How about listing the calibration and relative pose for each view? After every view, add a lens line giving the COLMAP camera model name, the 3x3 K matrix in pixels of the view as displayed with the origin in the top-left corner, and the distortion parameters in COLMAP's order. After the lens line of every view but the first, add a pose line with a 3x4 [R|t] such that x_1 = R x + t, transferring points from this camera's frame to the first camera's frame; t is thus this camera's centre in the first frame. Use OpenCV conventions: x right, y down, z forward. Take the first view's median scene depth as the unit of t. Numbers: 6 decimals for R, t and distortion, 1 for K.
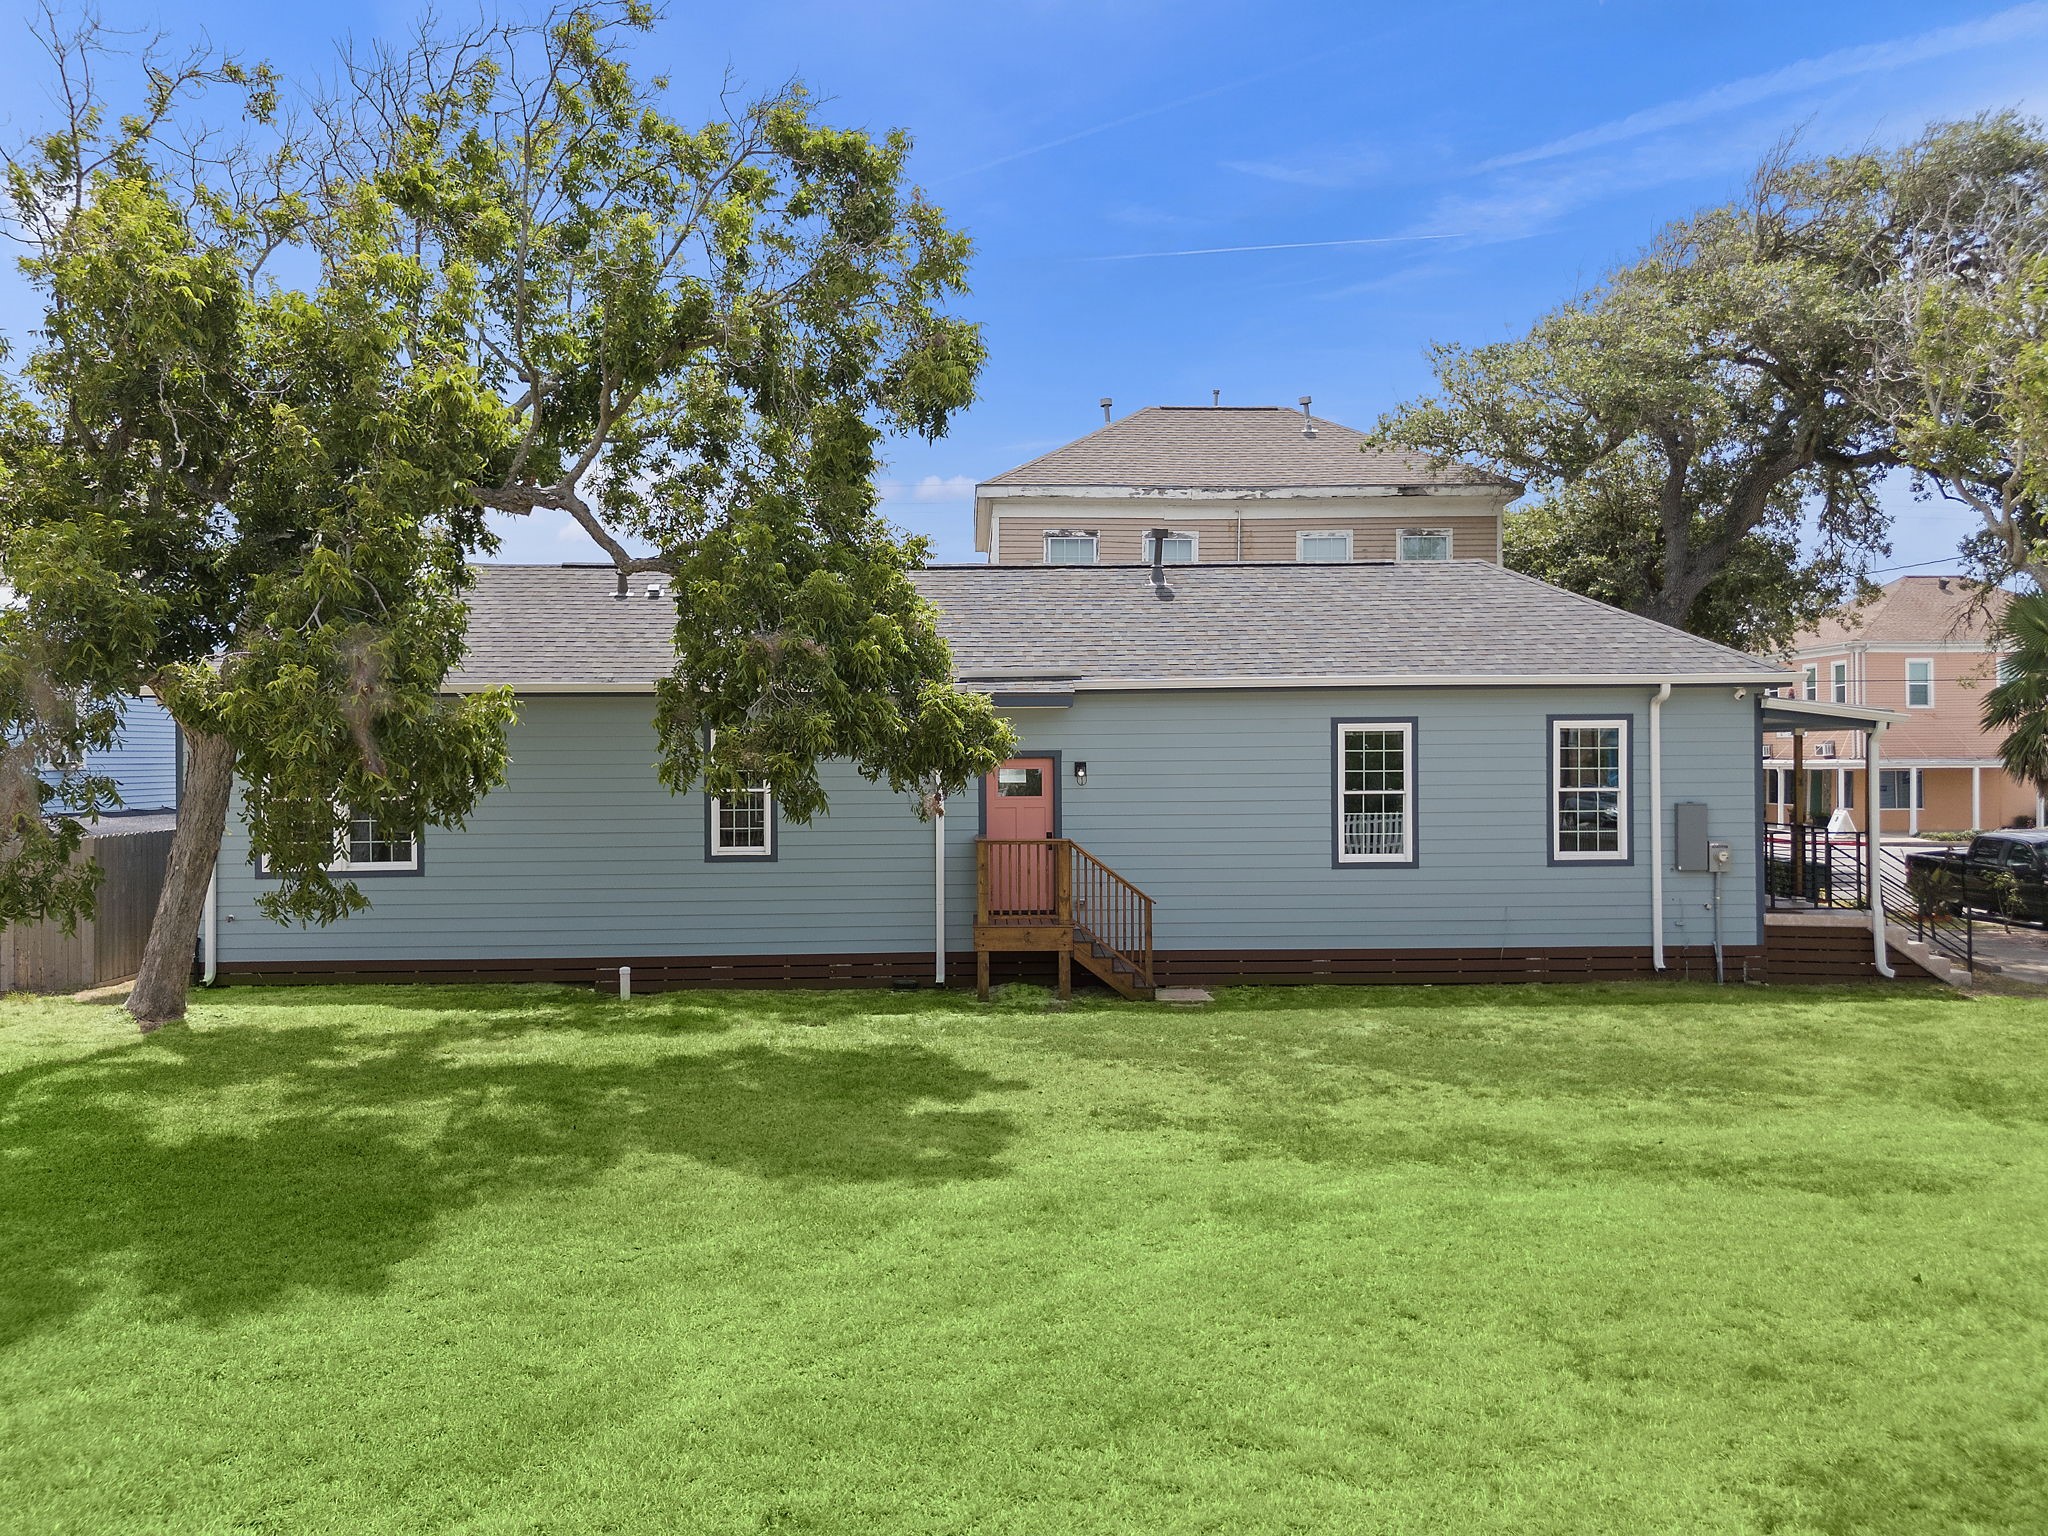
lens RADIAL K [[1551.9, 0, 1025.5], [0, 1551.9, 758.8], [0, 0, 1]] dist [0.055006, 0.001406]
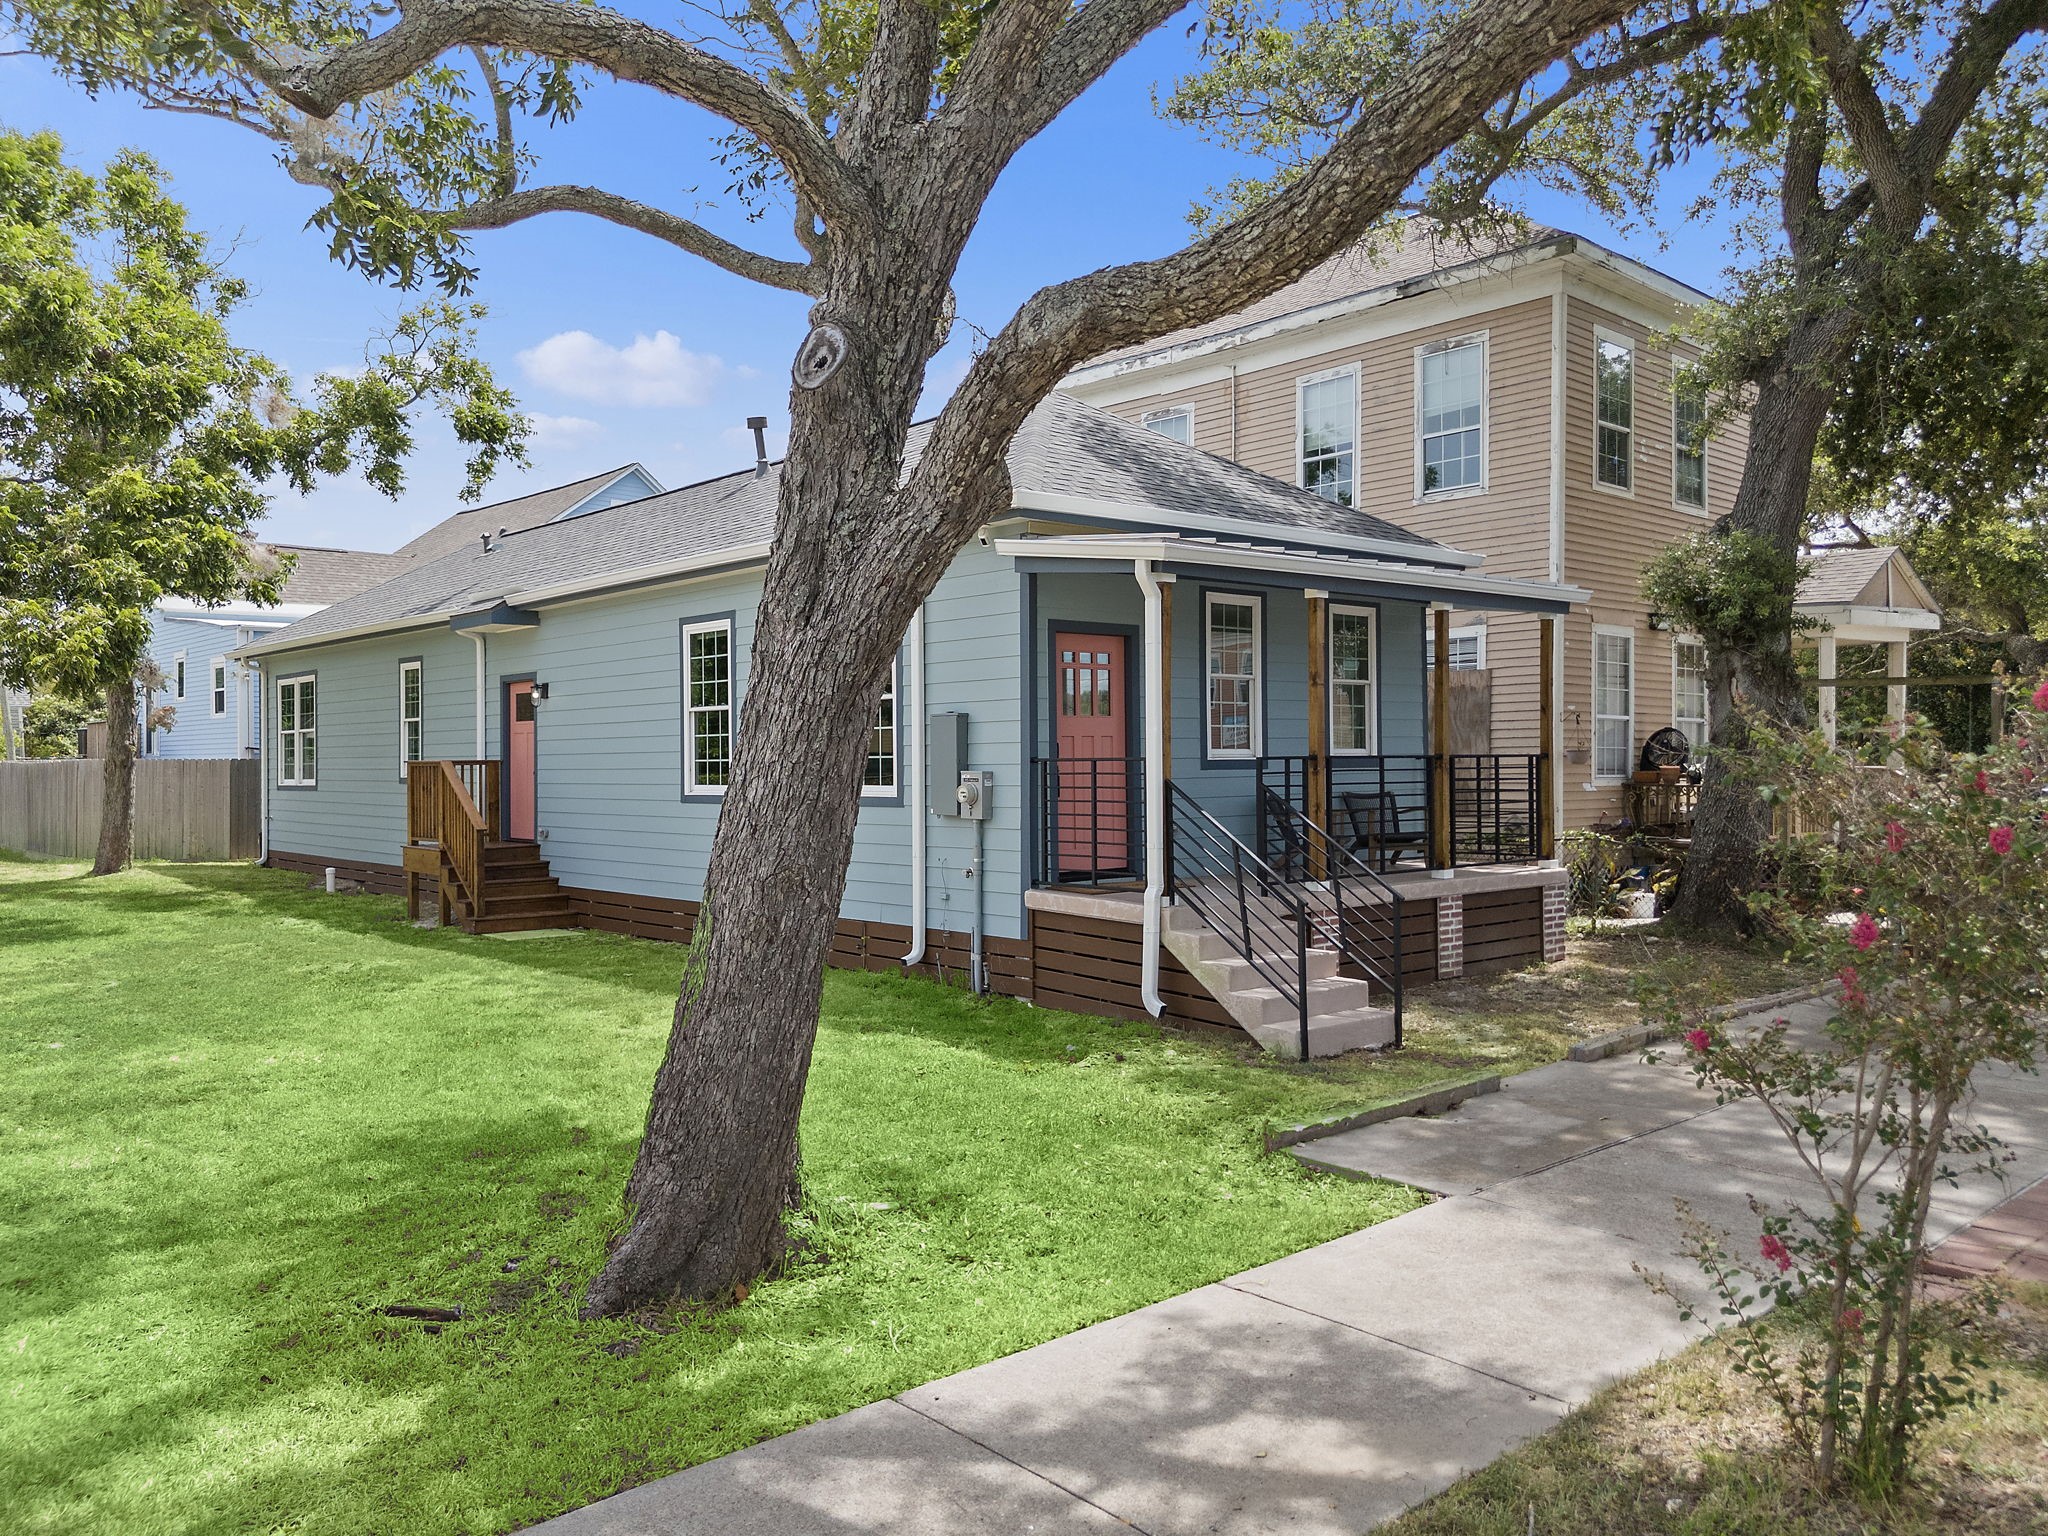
lens RADIAL K [[1551.9, 0, 1025.8], [0, 1551.9, 770.8], [0, 0, 1]] dist [0.055006, 0.001406]
pose [[0.643399, 0.008024, -0.765489, 0.943711], [0.000957, 0.999936, 0.011287, 0.044893], [0.765531, -0.007995, 0.643350, 0.608123]]
